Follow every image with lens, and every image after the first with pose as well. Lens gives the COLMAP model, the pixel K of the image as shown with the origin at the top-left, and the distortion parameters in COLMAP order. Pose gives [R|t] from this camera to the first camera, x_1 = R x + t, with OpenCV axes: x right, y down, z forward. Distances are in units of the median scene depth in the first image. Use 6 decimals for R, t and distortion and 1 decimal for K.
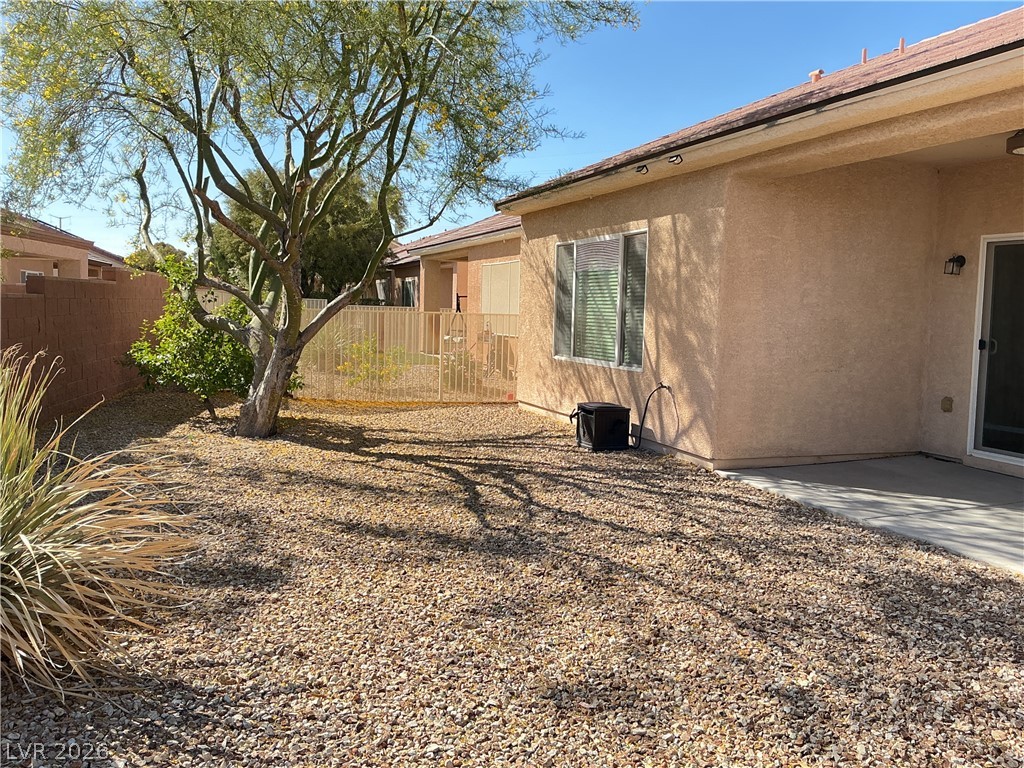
lens RADIAL K [[851.9, 0, 512.0], [0, 851.9, 384.0], [0, 0, 1]] dist [0.152412, -0.321629]
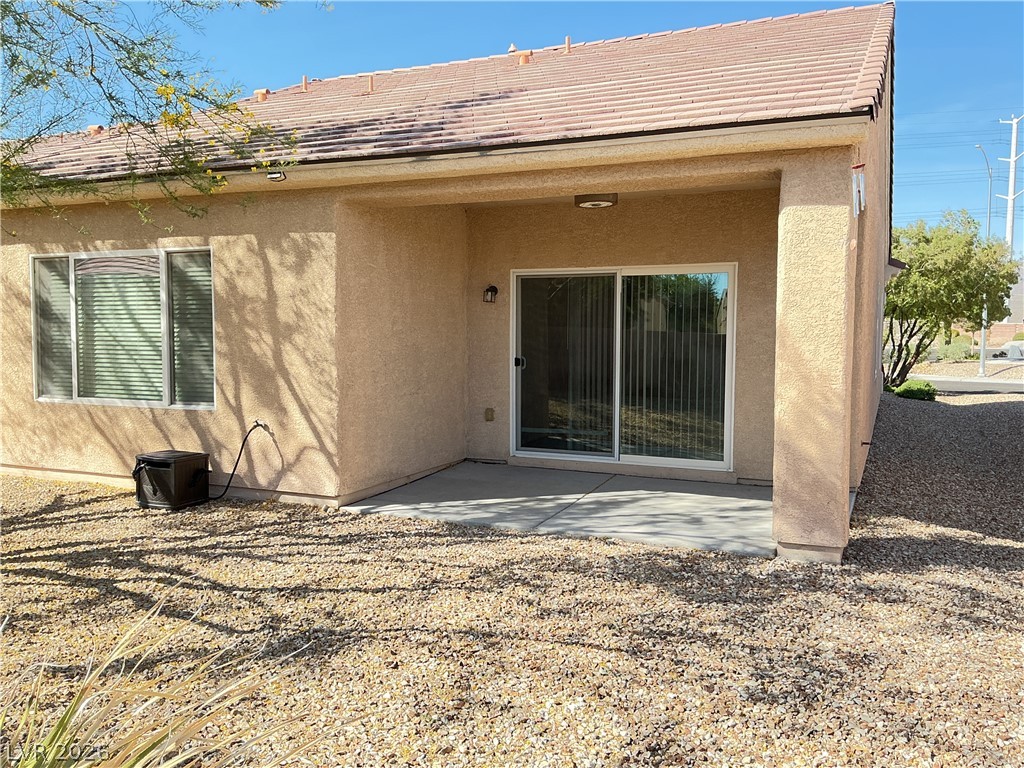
lens RADIAL K [[851.9, 0, 512.0], [0, 851.9, 384.0], [0, 0, 1]] dist [0.152412, -0.321629]
pose [[0.698866, -0.070253, 0.711795, -0.293167], [0.077419, 0.996748, 0.022364, -0.041628], [-0.711051, 0.039478, 0.702032, 0.185538]]
